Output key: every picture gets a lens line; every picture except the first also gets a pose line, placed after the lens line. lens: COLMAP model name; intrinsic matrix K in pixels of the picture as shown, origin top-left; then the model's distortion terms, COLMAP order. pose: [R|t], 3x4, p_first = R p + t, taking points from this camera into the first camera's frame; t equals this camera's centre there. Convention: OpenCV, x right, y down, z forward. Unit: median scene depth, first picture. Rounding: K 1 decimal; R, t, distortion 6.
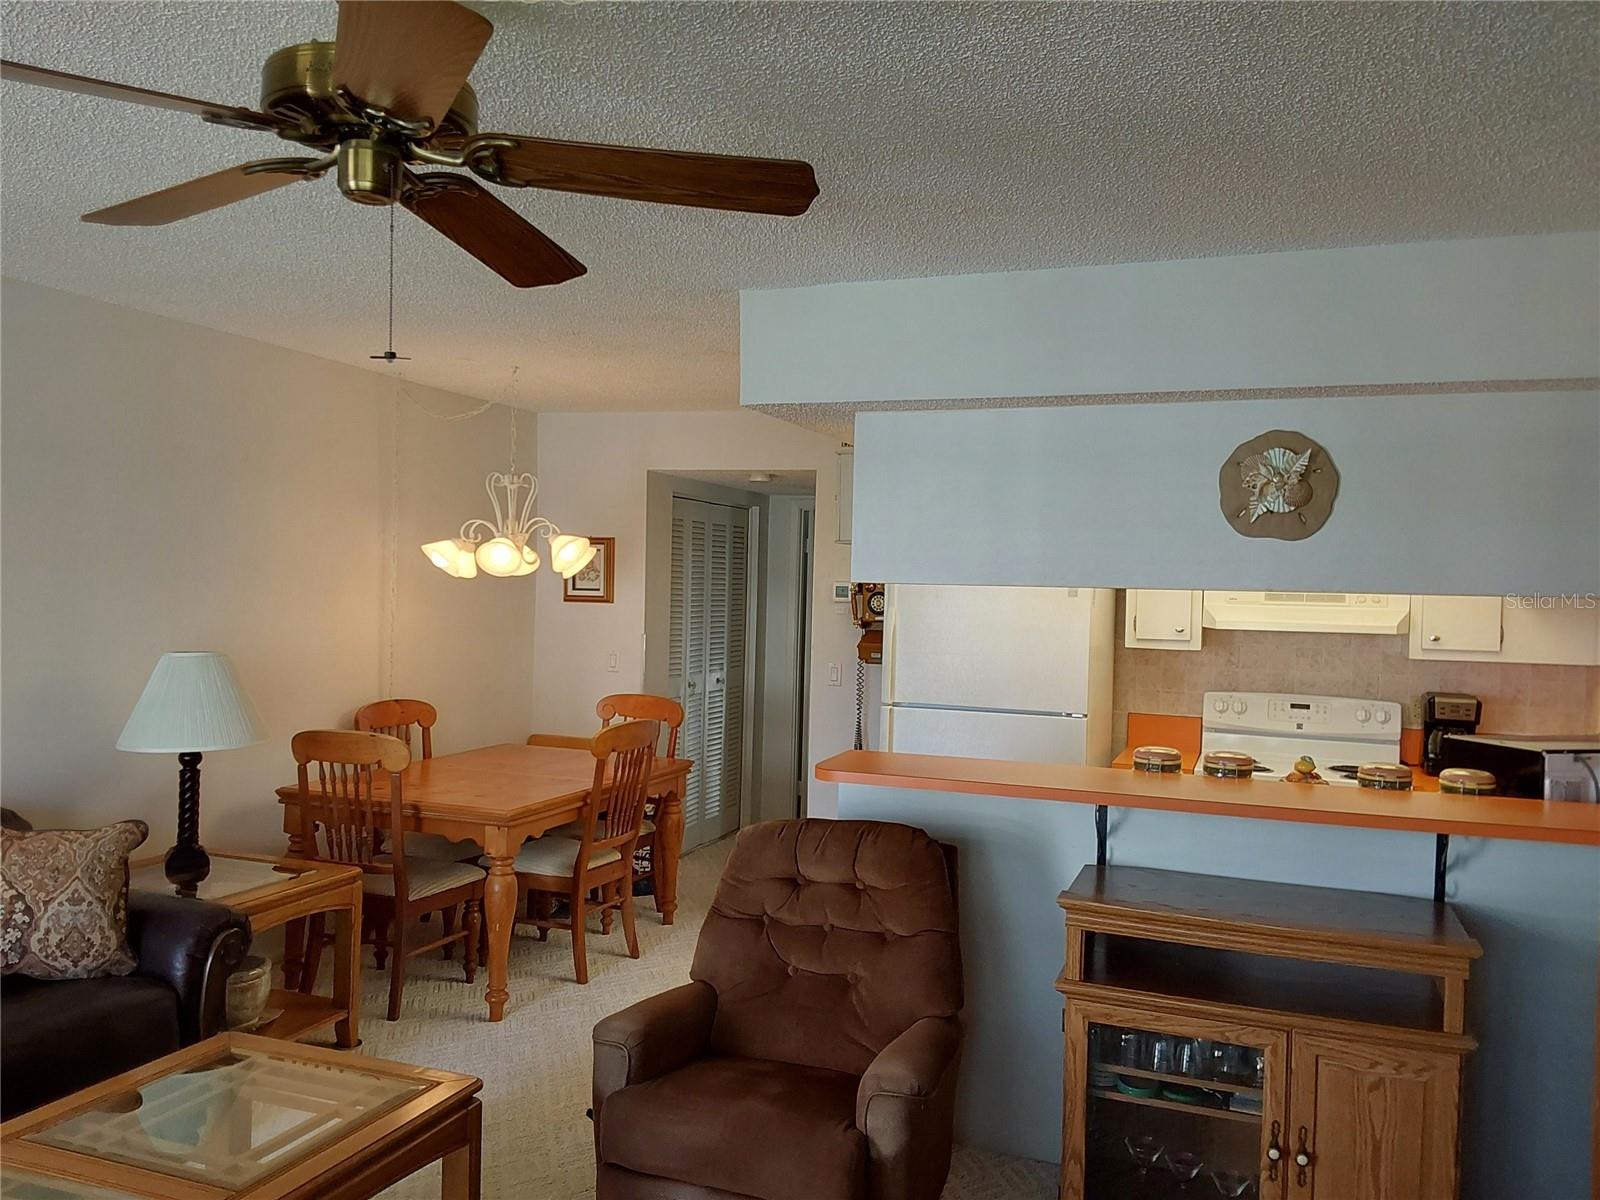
lens RADIAL K [[1276.1, 0, 784.5], [0, 1276.1, 607.6], [0, 0, 1]] dist [0.113946, -0.184363]
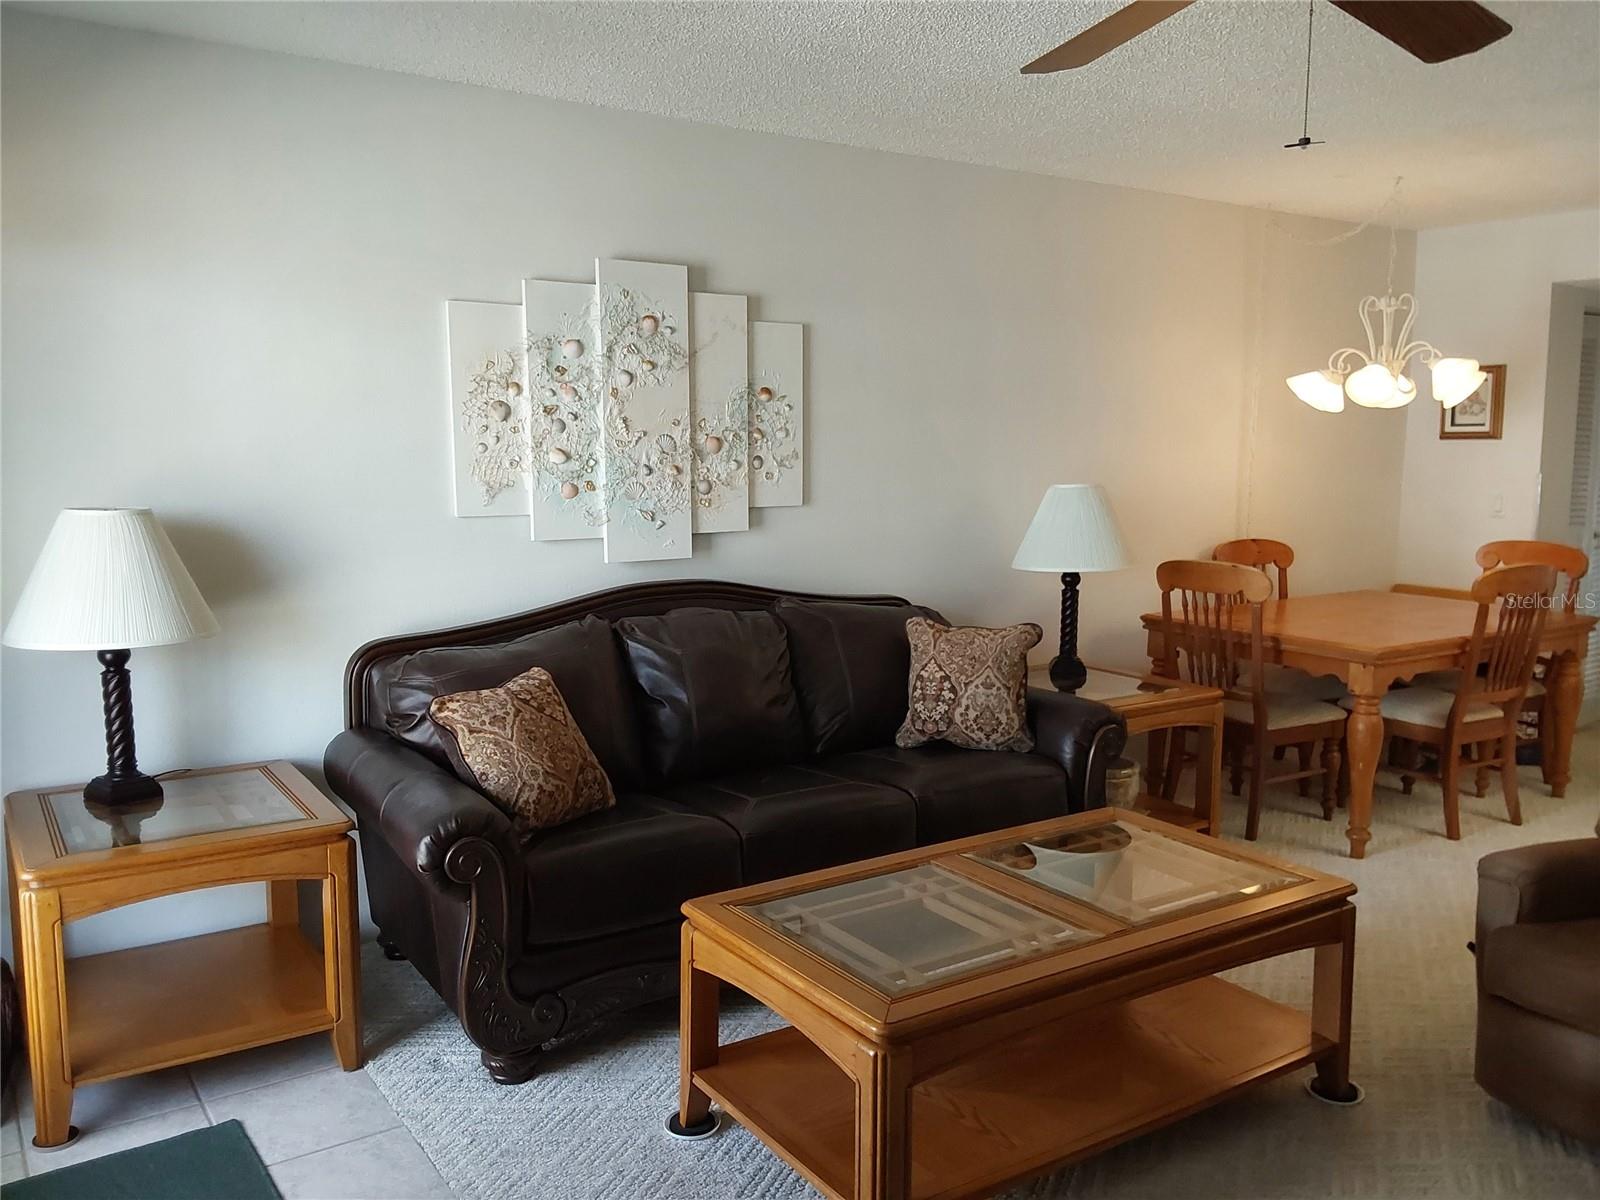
lens RADIAL K [[1276.1, 0, 784.5], [0, 1276.1, 607.6], [0, 0, 1]] dist [0.113946, -0.184363]
pose [[0.810324, 0.046505, -0.584134, -0.007139], [0.013694, 0.995071, 0.098217, 0.024428], [0.585822, -0.087587, 0.805693, -0.039704]]
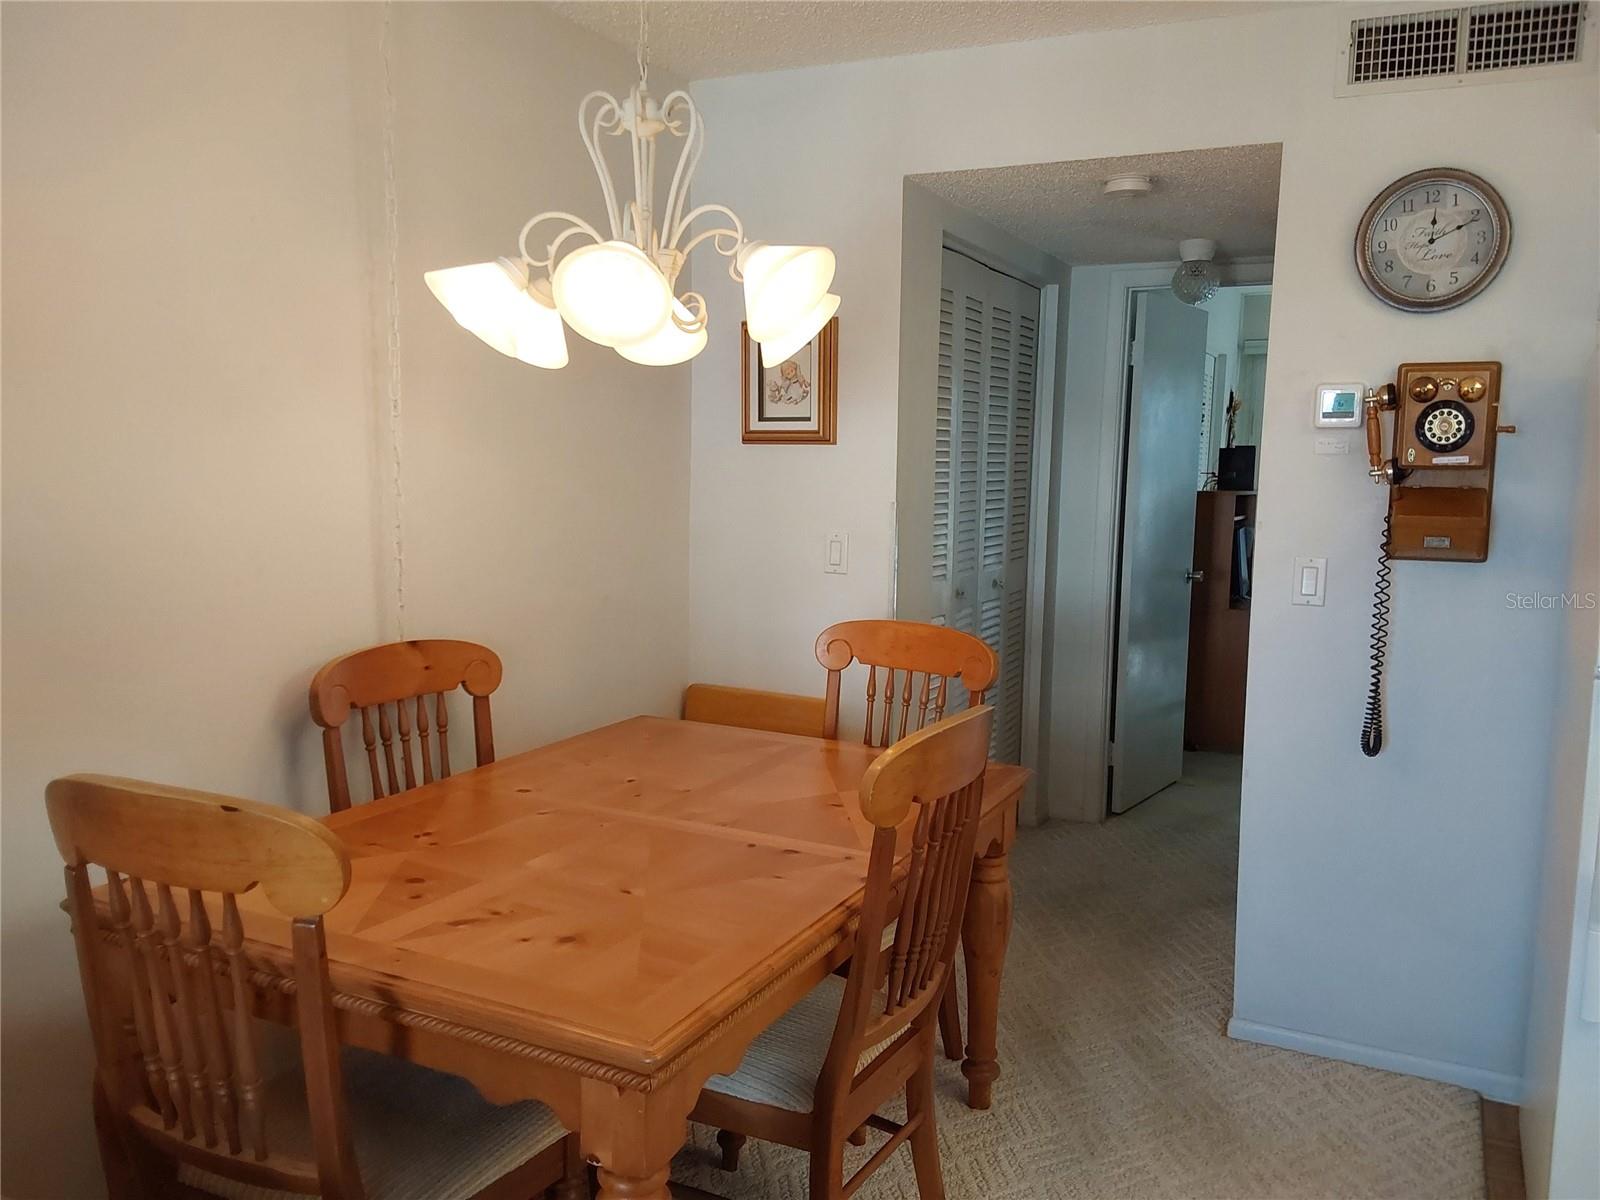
lens RADIAL K [[1313.1, 0, 795.3], [0, 1313.1, 625.2], [0, 0, 1]] dist [0.101374, -0.211652]
pose [[0.994931, 0.001058, -0.100551, -0.133434], [0.009631, 0.994345, 0.105764, 0.018484], [0.100094, -0.106196, 0.989294, 0.628752]]
